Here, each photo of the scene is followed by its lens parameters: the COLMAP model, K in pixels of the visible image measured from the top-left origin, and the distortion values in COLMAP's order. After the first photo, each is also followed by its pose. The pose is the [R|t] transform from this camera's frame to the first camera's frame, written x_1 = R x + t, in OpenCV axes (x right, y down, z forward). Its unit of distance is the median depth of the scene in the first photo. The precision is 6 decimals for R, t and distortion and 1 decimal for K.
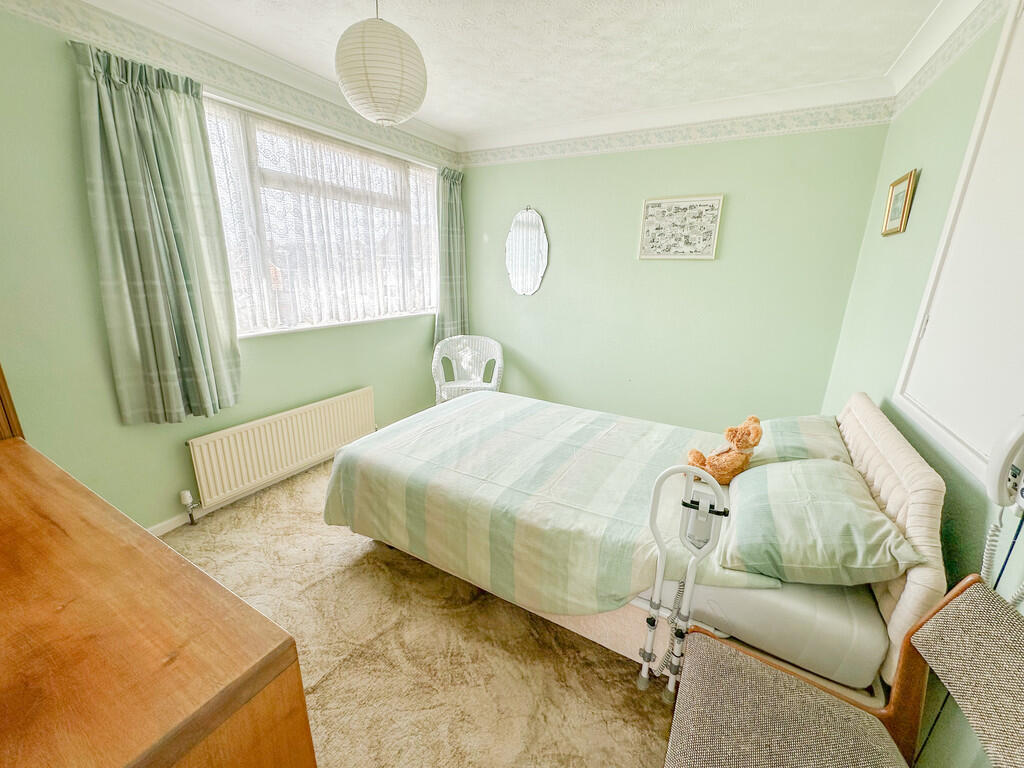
lens RADIAL K [[408.1, 0, 512.0], [0, 408.1, 384.0], [0, 0, 1]] dist [-0.001994, -0.000435]
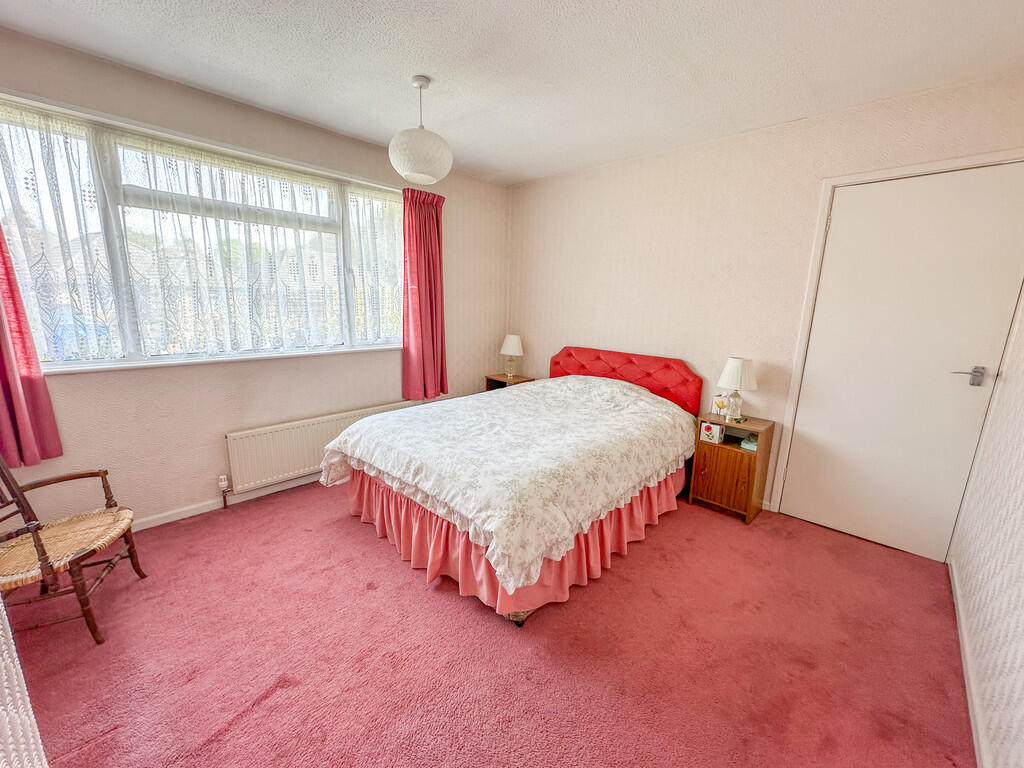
lens RADIAL K [[408.1, 0, 512.0], [0, 408.1, 384.0], [0, 0, 1]] dist [-0.001994, -0.000435]
pose [[0.970016, 0.025066, -0.241745, 0.373317], [-0.048075, 0.994803, -0.089752, -0.048863], [0.238239, 0.098683, 0.966180, 0.321711]]
